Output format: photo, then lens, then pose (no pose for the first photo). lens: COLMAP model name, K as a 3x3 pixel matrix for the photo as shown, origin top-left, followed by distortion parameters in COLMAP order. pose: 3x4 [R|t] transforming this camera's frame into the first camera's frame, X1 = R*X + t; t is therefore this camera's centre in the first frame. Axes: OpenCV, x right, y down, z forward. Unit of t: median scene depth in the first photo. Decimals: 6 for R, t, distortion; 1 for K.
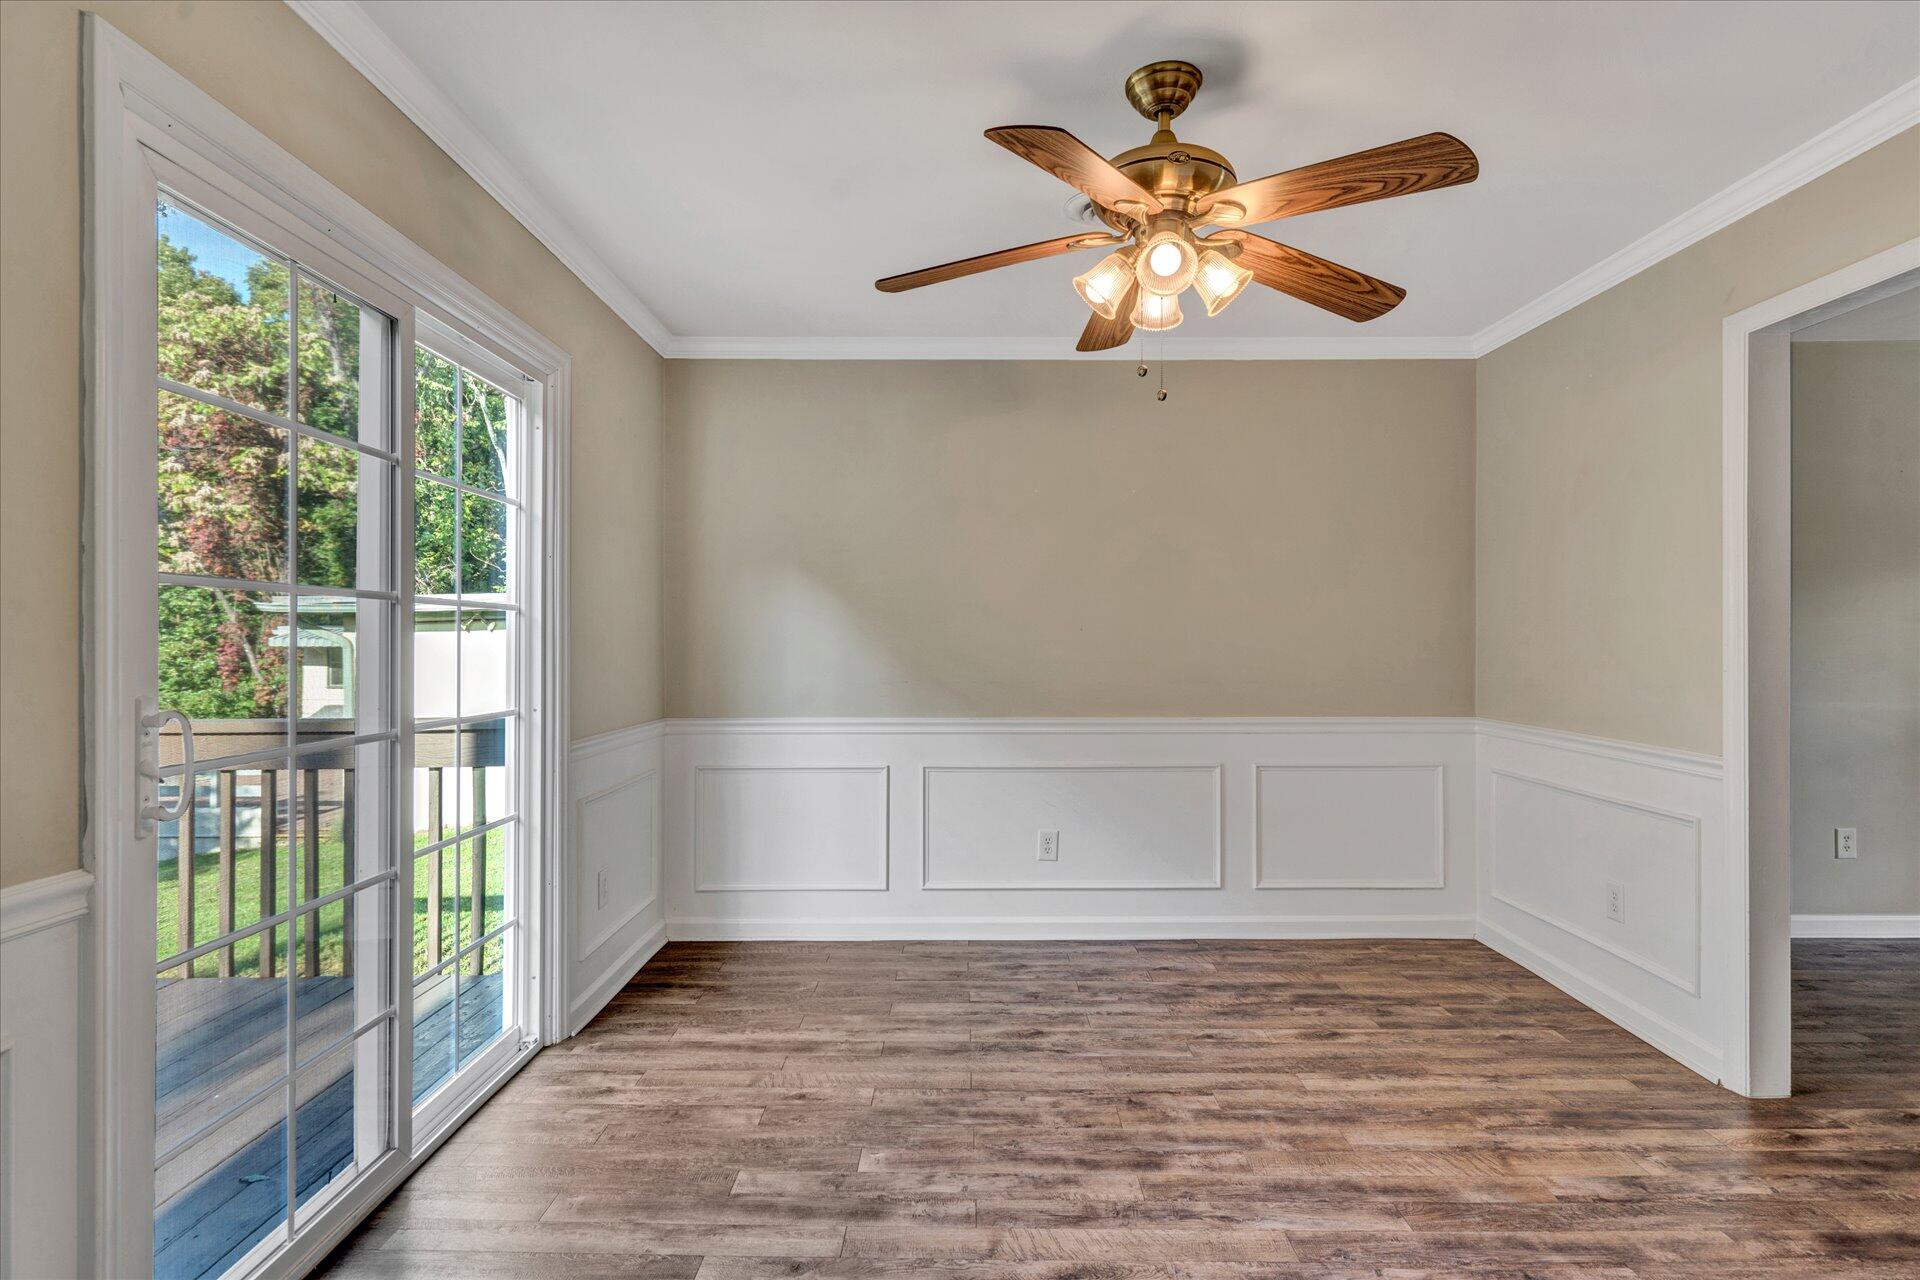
lens RADIAL K [[966.5, 0, 959.4], [0, 966.5, 637.8], [0, 0, 1]] dist [0.004140, 0.000631]
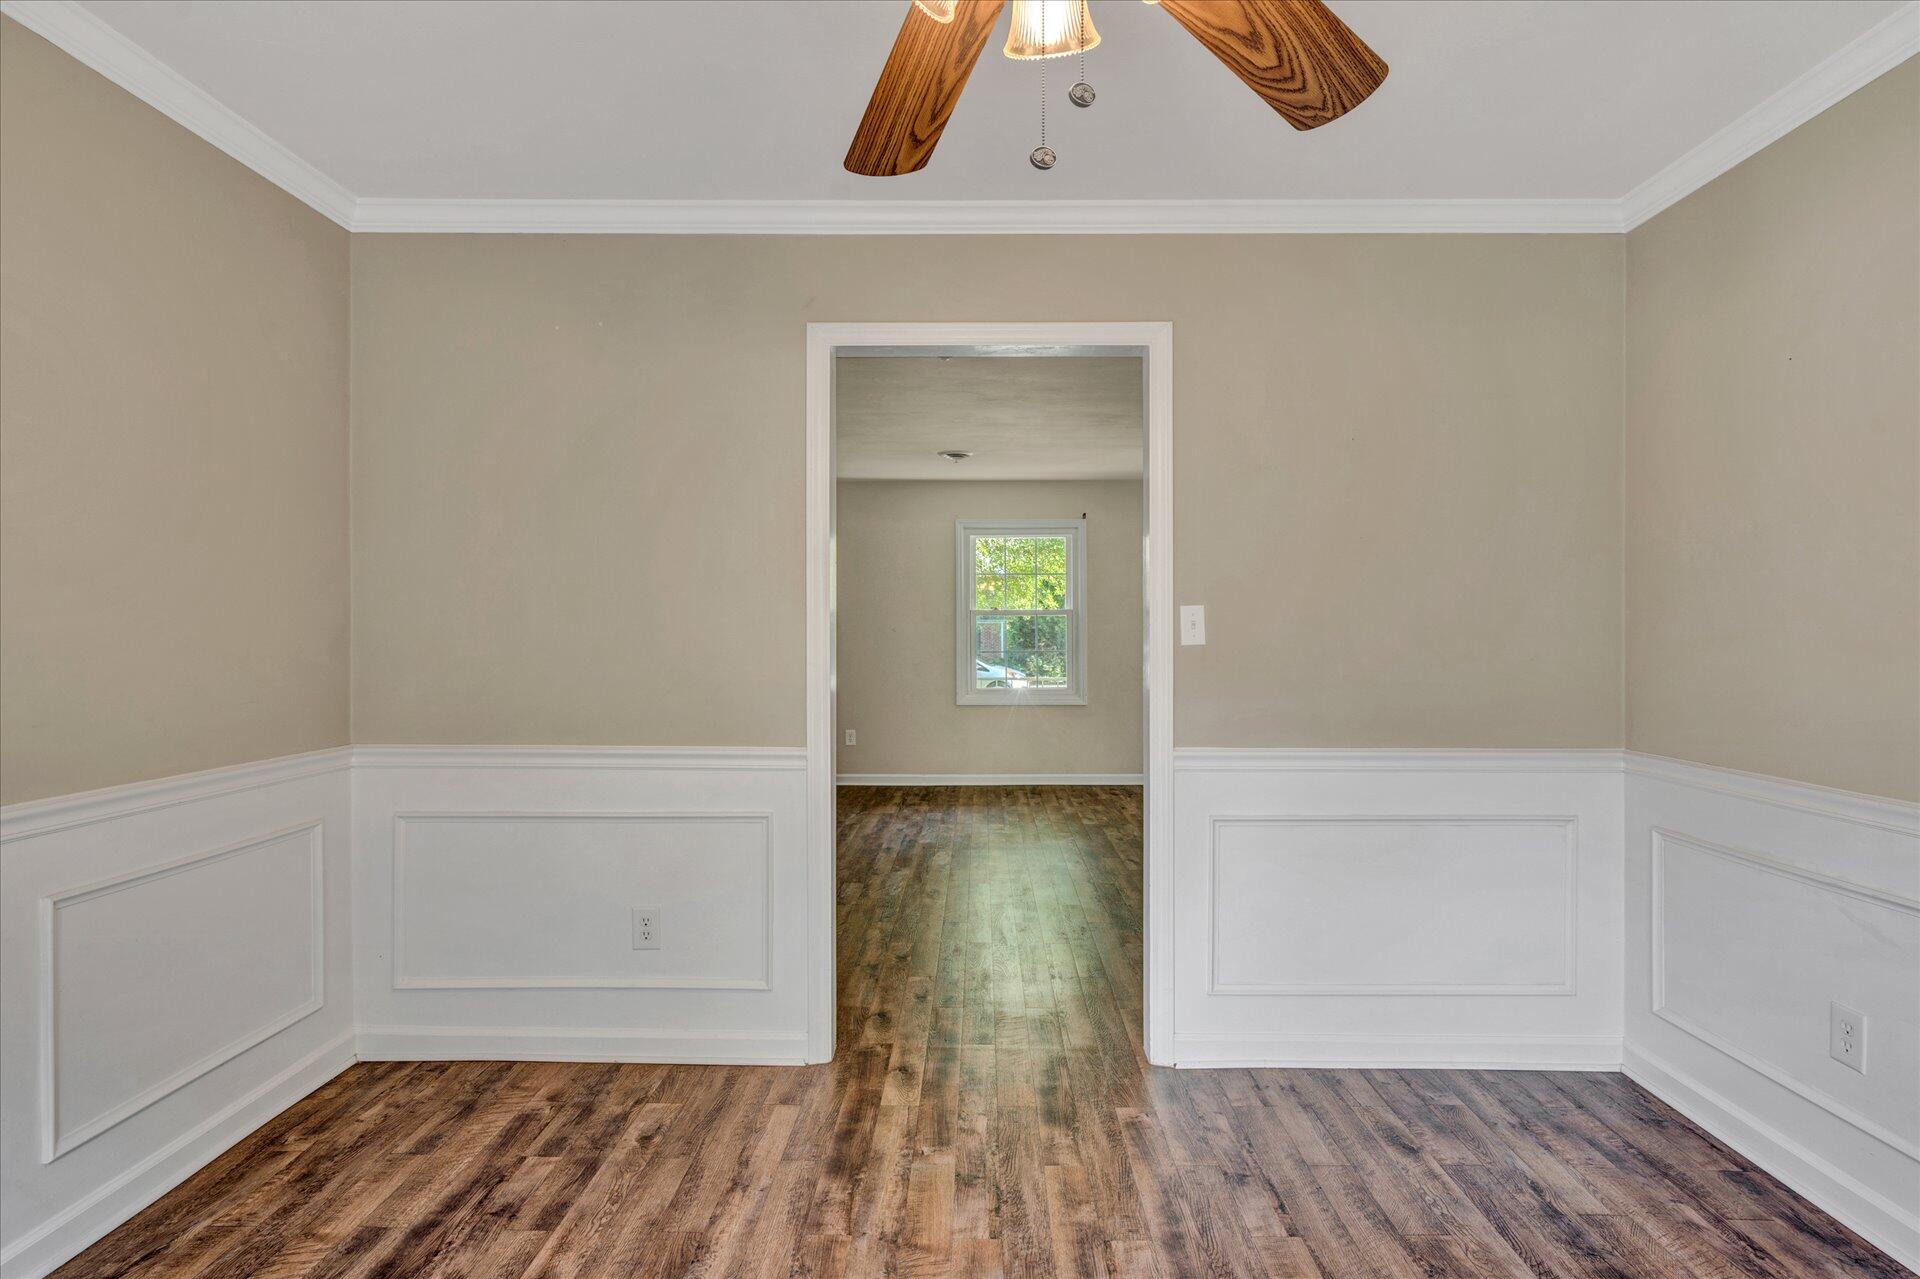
lens RADIAL K [[966.5, 0, 961.7], [0, 966.5, 640.1], [0, 0, 1]] dist [0.004140, 0.000631]
pose [[0.007024, -0.006309, 0.999955, -0.210368], [-0.001422, 0.999979, 0.006319, 0.001283], [-0.999974, -0.001466, 0.007014, 0.714483]]
